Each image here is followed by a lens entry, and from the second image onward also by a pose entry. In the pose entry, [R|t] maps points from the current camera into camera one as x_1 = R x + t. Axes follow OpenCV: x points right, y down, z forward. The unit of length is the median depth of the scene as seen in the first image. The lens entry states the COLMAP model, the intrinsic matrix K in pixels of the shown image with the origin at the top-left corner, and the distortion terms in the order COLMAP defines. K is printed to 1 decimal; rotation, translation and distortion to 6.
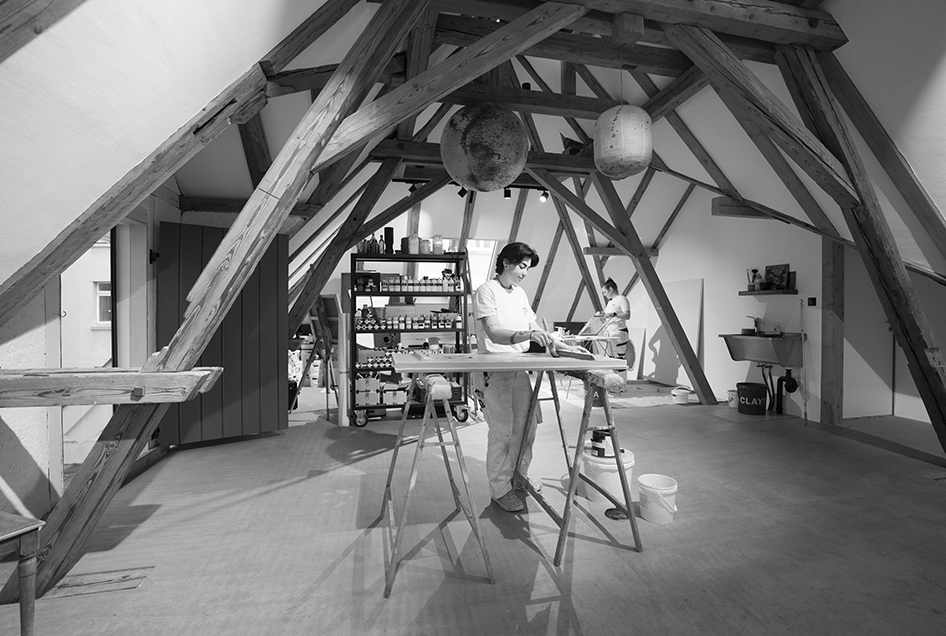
lens RADIAL K [[458.2, 0, 472.0], [0, 458.2, 320.5], [0, 0, 1]] dist [-0.051770, 0.015968]
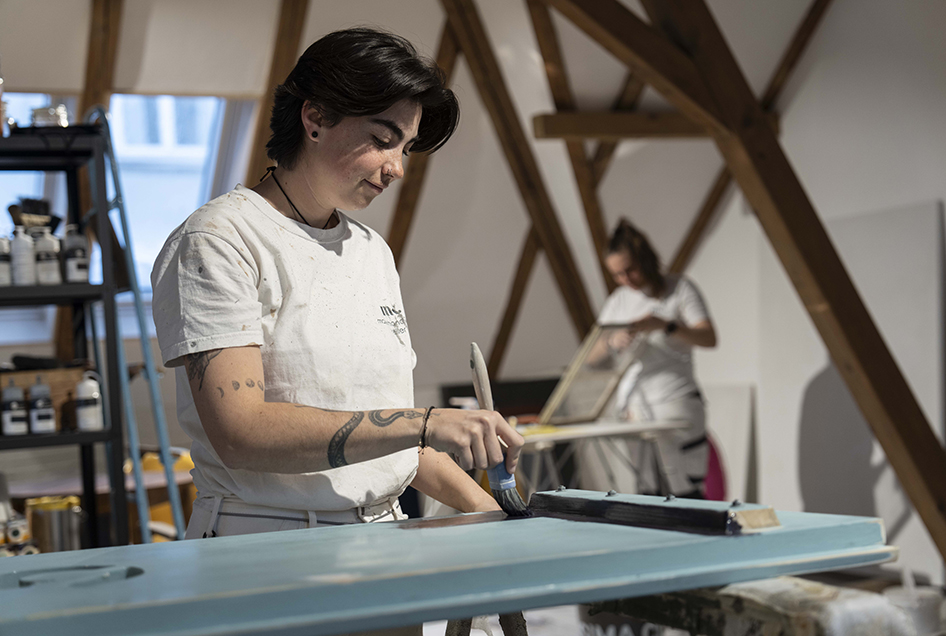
lens RADIAL K [[1466.5, 0, 473.0], [0, 1466.5, 318.5], [0, 0, 1]] dist [-0.014448, 0.000000]
pose [[0.973575, -0.054218, 0.221839, 0.000328], [0.065348, 0.996930, -0.043141, 0.004392], [-0.218819, 0.056498, 0.974129, 0.186083]]
